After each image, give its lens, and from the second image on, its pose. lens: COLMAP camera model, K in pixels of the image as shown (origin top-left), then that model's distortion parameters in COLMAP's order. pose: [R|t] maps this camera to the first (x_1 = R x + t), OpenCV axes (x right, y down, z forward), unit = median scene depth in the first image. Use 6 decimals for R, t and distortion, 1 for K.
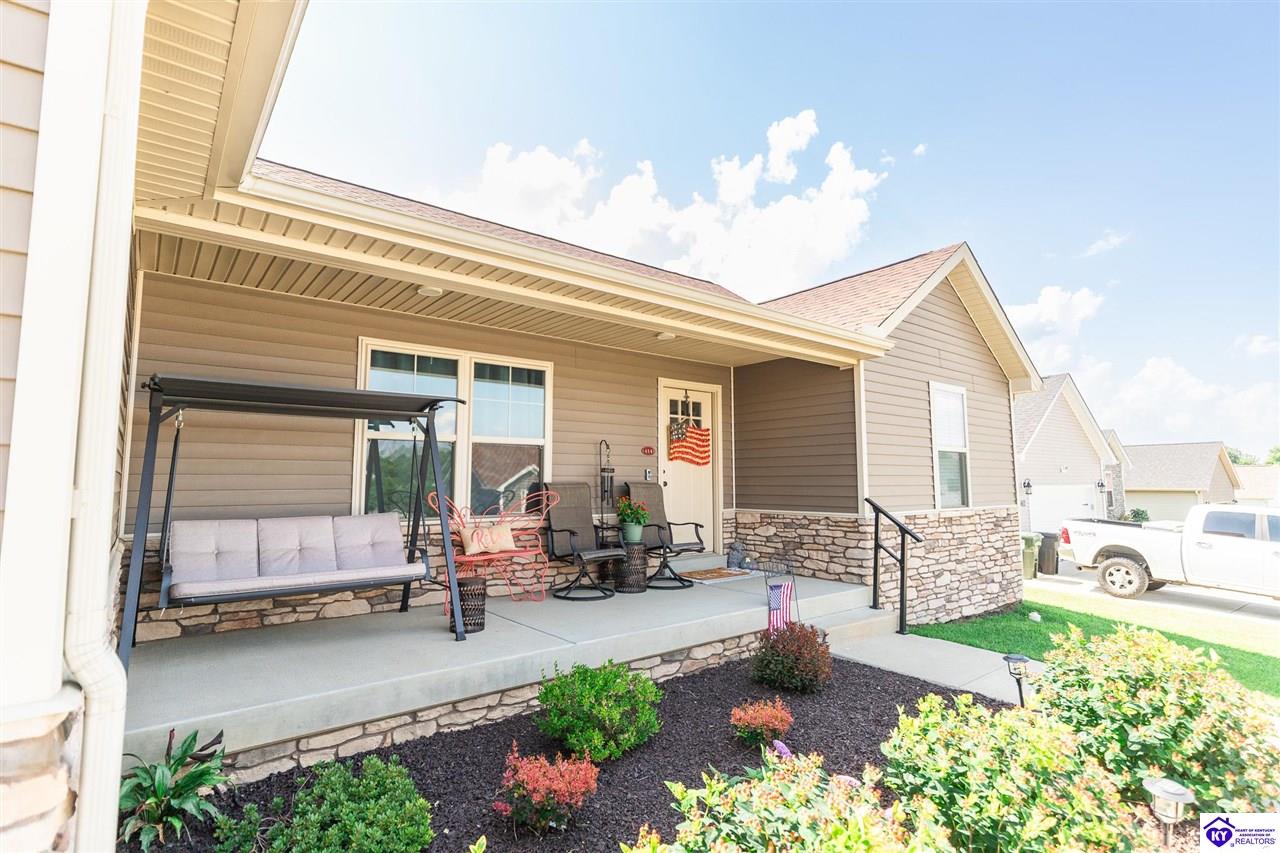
lens RADIAL K [[618.2, 0, 645.8], [0, 618.2, 418.9], [0, 0, 1]] dist [0.002803, -0.000475]
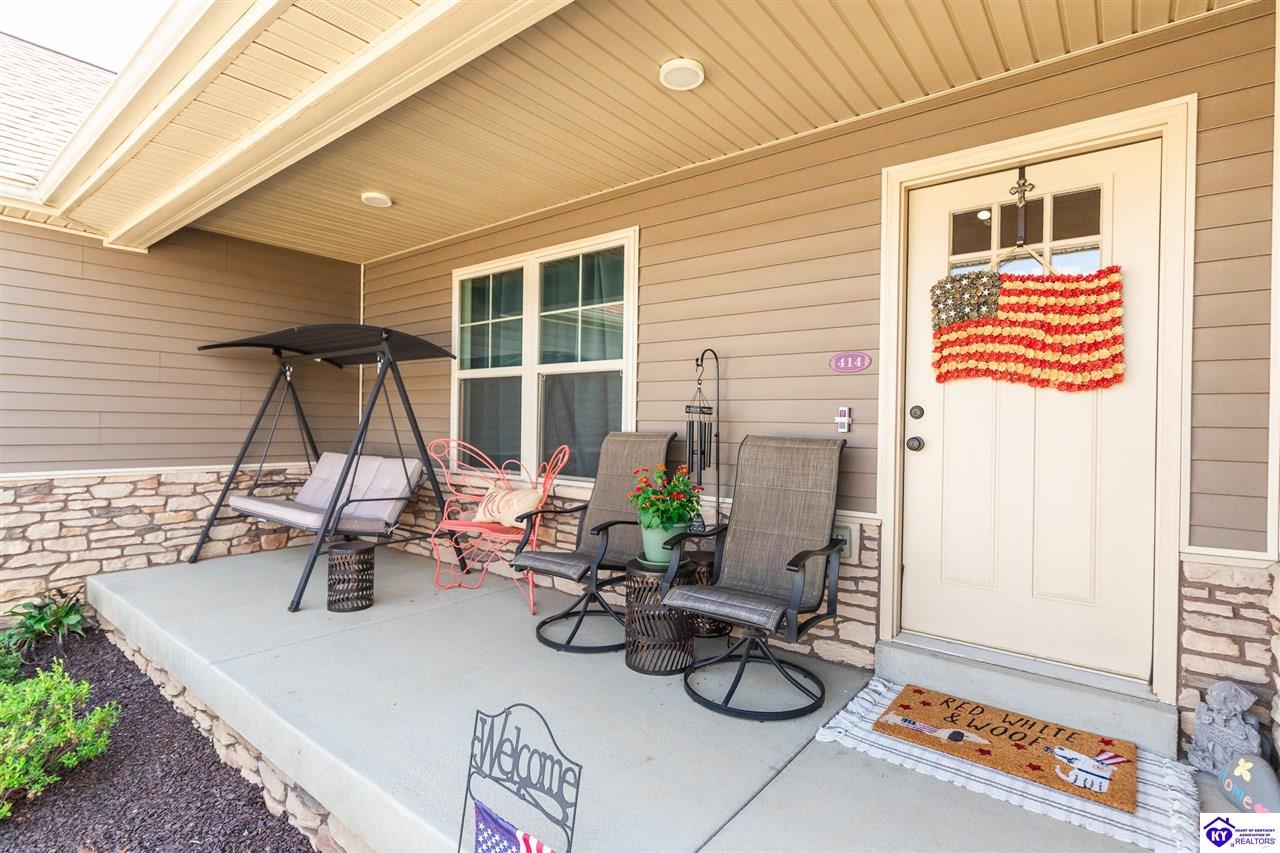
lens RADIAL K [[618.2, 0, 636.2], [0, 618.2, 418.9], [0, 0, 1]] dist [0.002803, -0.000475]
pose [[0.213129, -0.001538, -0.977023, 0.365100], [0.080154, 0.996655, 0.015916, 0.069869], [0.973731, -0.081704, 0.212540, 0.751175]]
